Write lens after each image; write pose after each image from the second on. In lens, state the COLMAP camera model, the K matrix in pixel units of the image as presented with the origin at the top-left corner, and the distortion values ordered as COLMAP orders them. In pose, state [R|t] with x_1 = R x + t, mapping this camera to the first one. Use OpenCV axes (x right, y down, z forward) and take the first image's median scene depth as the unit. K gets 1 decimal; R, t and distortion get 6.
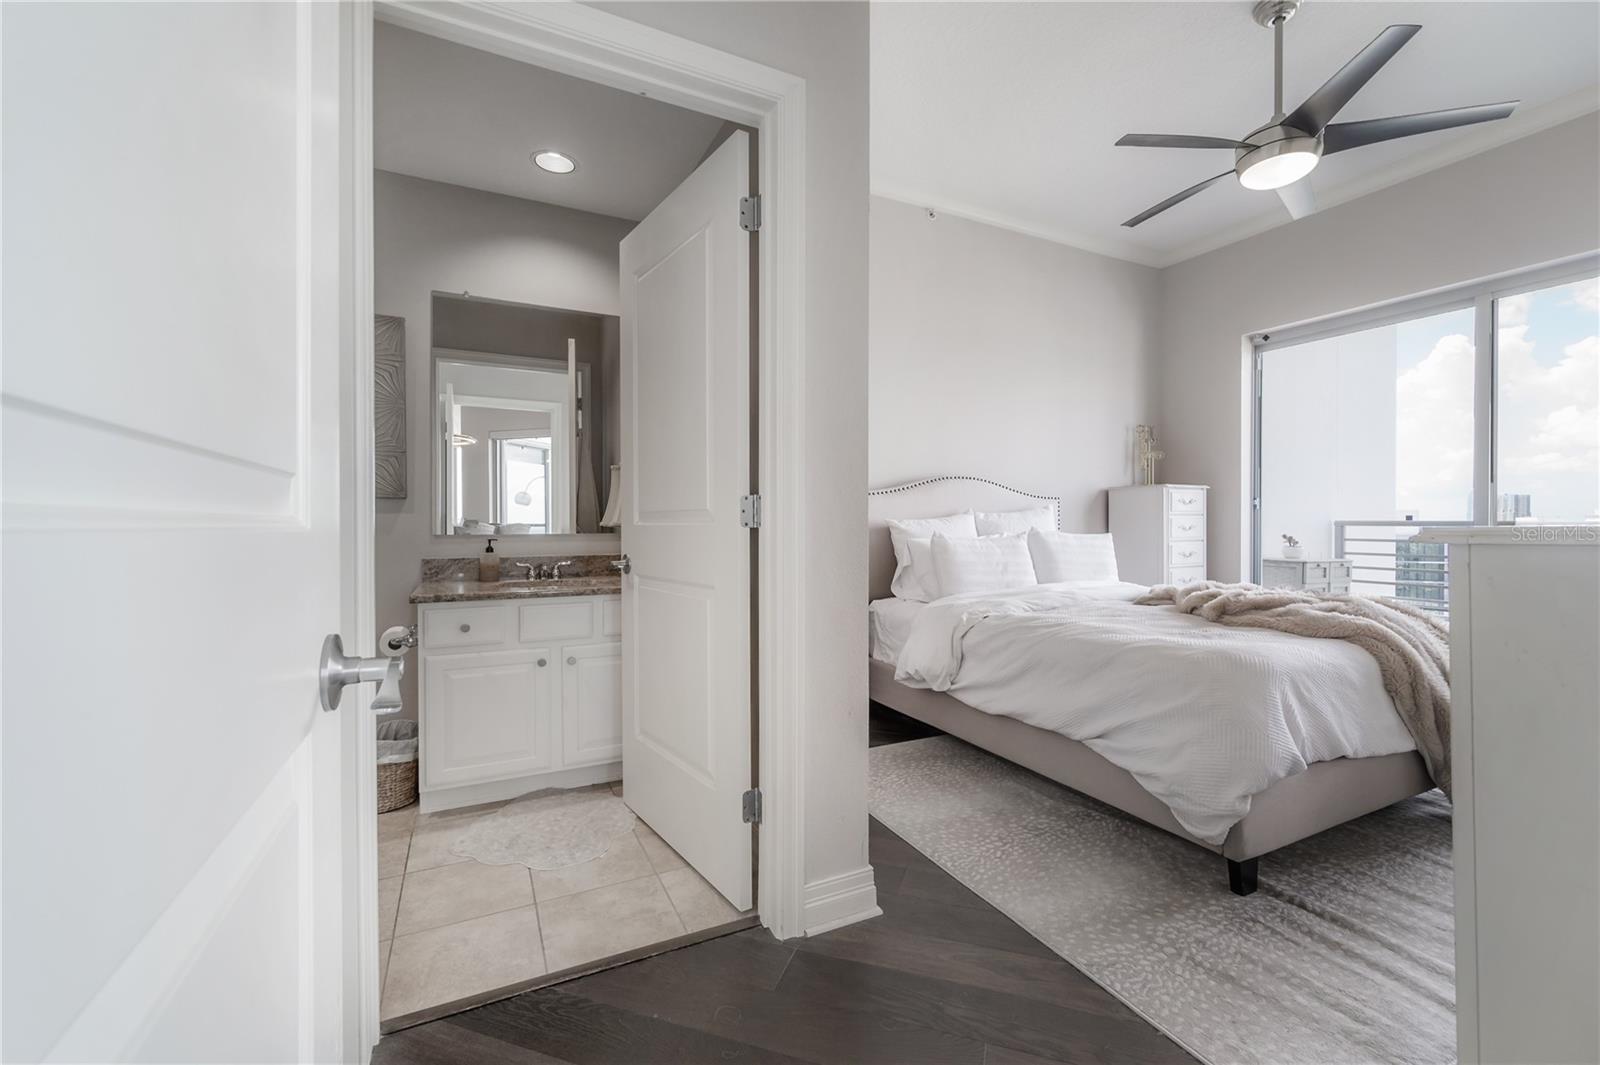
lens RADIAL K [[641.7, 0, 798.2], [0, 641.7, 521.5], [0, 0, 1]] dist [-0.000907, -0.000176]
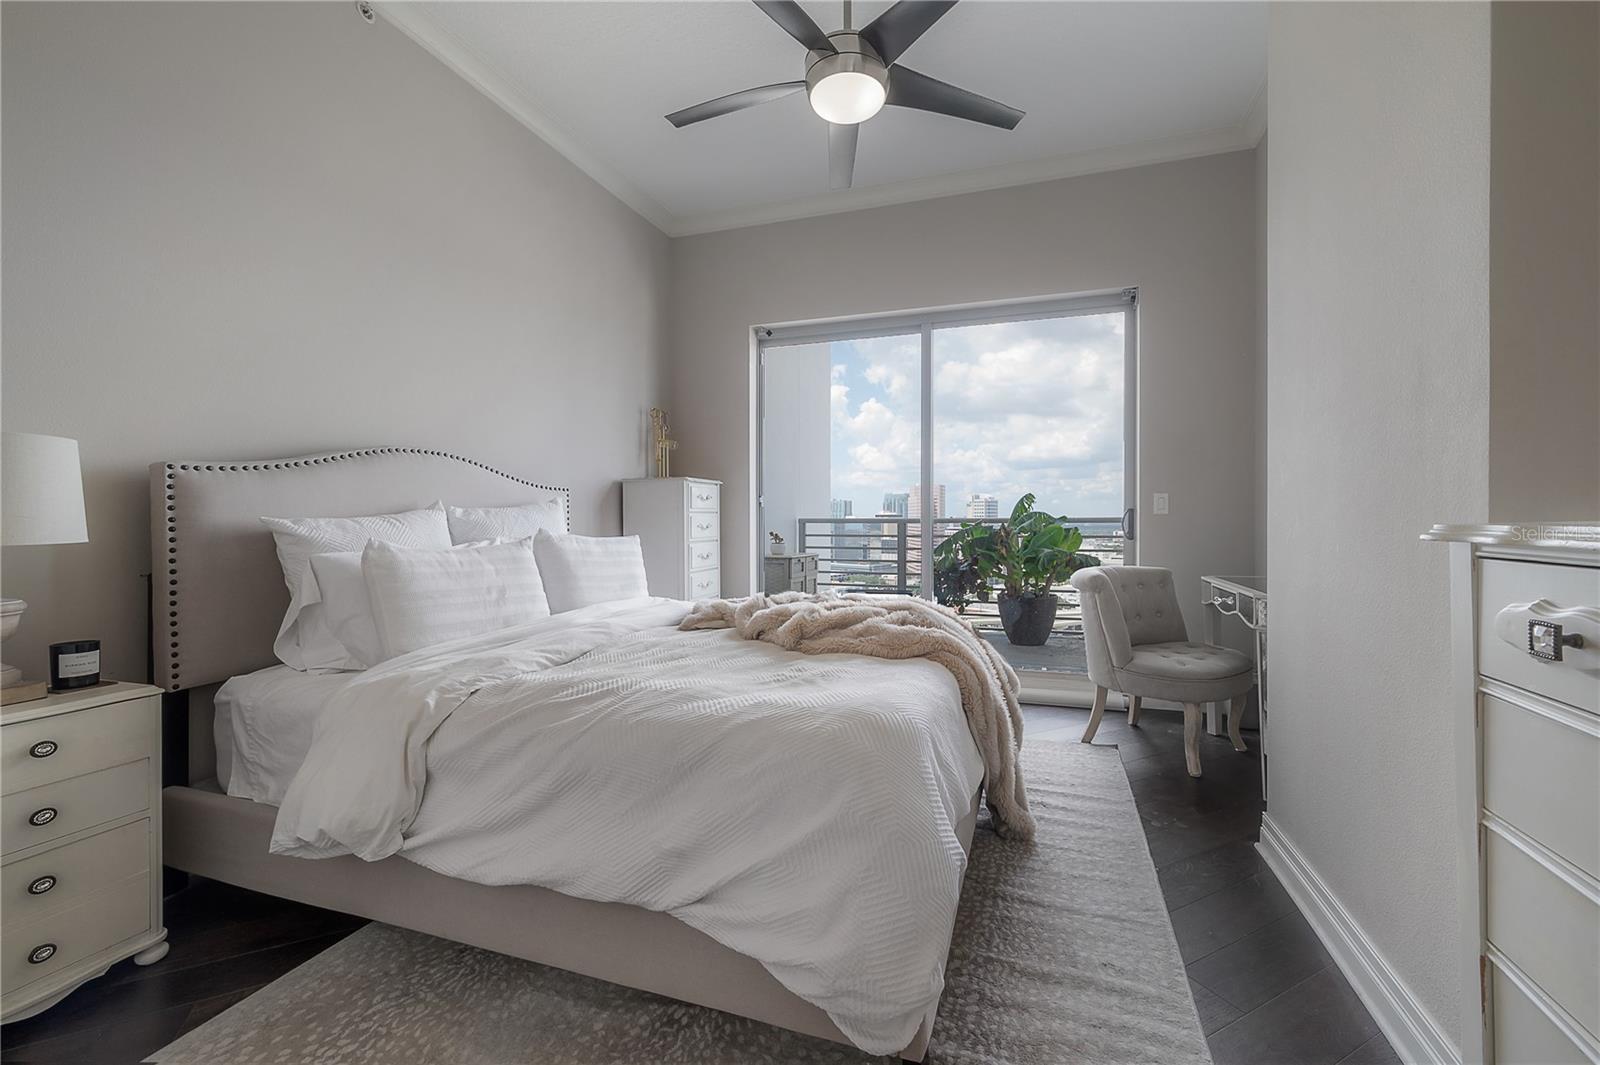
lens RADIAL K [[641.7, 0, 798.2], [0, 641.7, 521.5], [0, 0, 1]] dist [-0.000907, -0.000176]
pose [[0.711524, -0.005395, 0.702641, 0.085902], [0.003163, 0.999985, 0.004475, -0.001621], [-0.702655, -0.000962, 0.711530, 0.342179]]
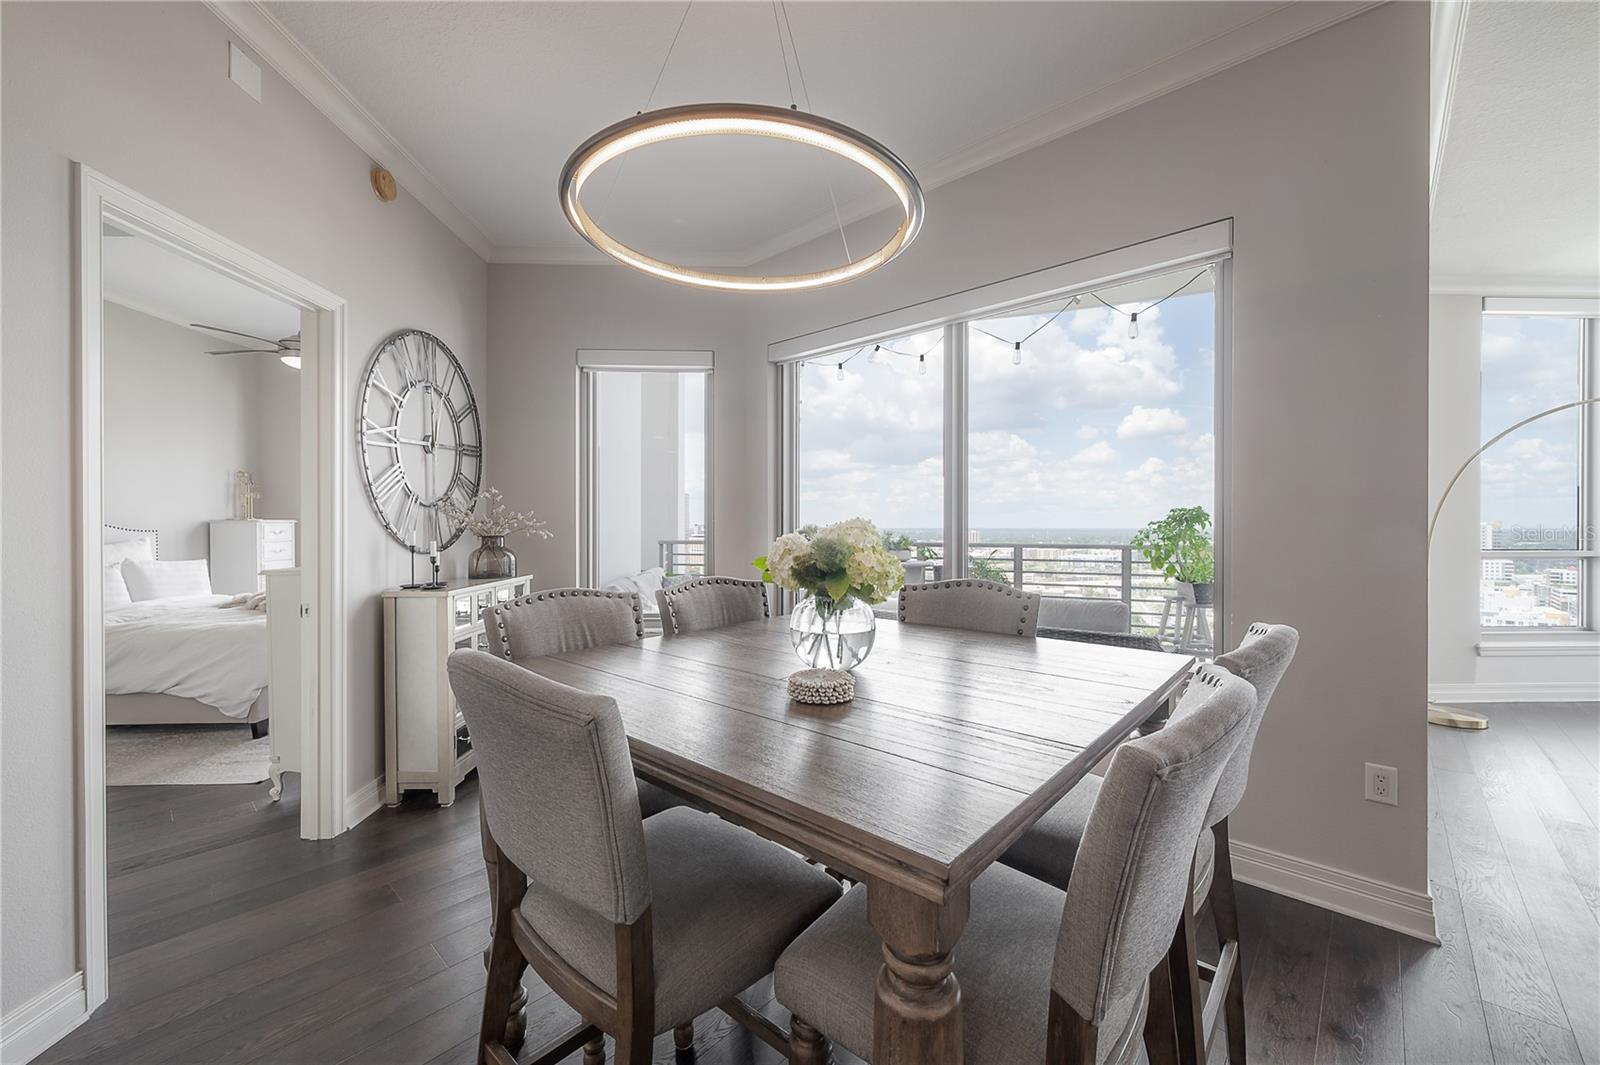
lens RADIAL K [[641.7, 0, 798.2], [0, 641.7, 521.5], [0, 0, 1]] dist [-0.000907, -0.000176]
pose [[0.407440, 0.000798, 0.913232, -0.271533], [-0.000476, 1.000000, -0.000662, -0.068554], [-0.913232, -0.000165, 0.407440, -0.787698]]
